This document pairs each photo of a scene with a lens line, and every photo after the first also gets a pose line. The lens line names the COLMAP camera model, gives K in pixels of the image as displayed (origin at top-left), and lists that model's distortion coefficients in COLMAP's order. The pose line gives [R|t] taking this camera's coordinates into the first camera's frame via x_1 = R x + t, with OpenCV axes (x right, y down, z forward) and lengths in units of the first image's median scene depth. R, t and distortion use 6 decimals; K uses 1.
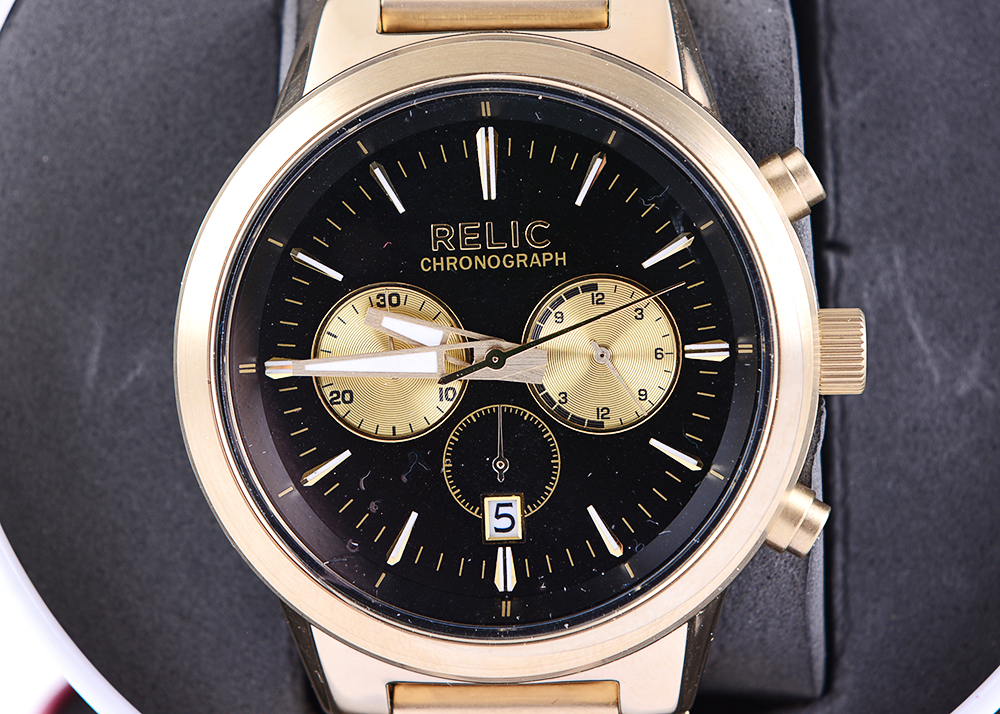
lens RADIAL K [[3034.8, 0, 500.0], [0, 3034.8, 357.0], [0, 0, 1]] dist [-0.399367, -0.635894]
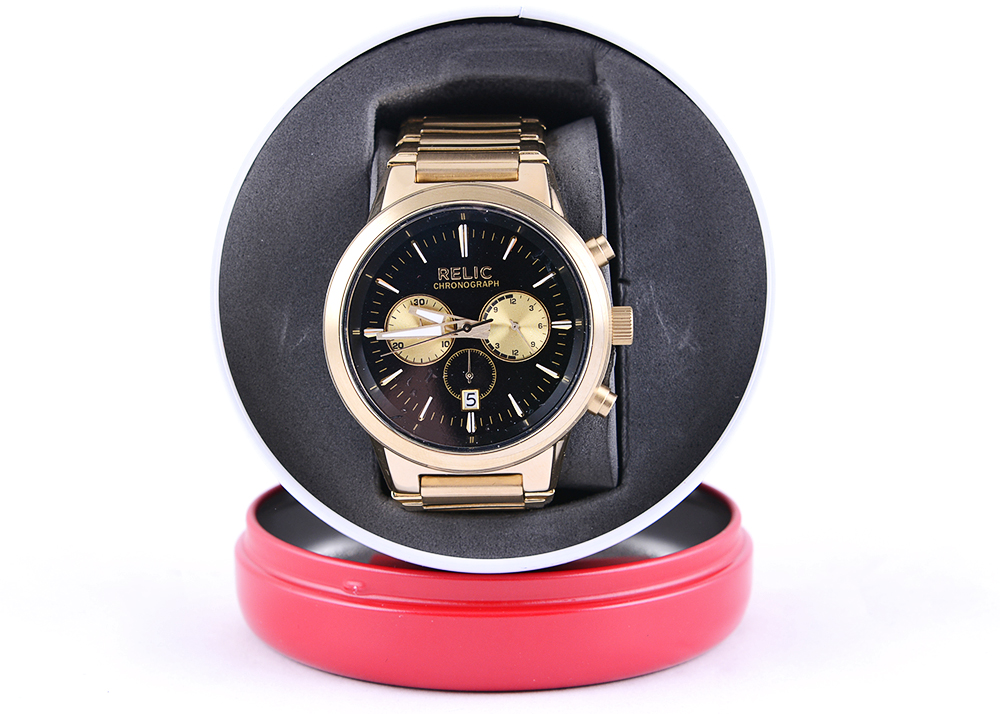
lens RADIAL K [[1547.6, 0, 500.0], [0, 1547.6, 357.0], [0, 0, 1]] dist [-0.474529, -0.004385]
pose [[0.999824, 0.001407, 0.018692, 0.001403], [-0.001462, 0.999995, 0.002919, 0.017697], [-0.018688, -0.002946, 0.999821, -0.133354]]
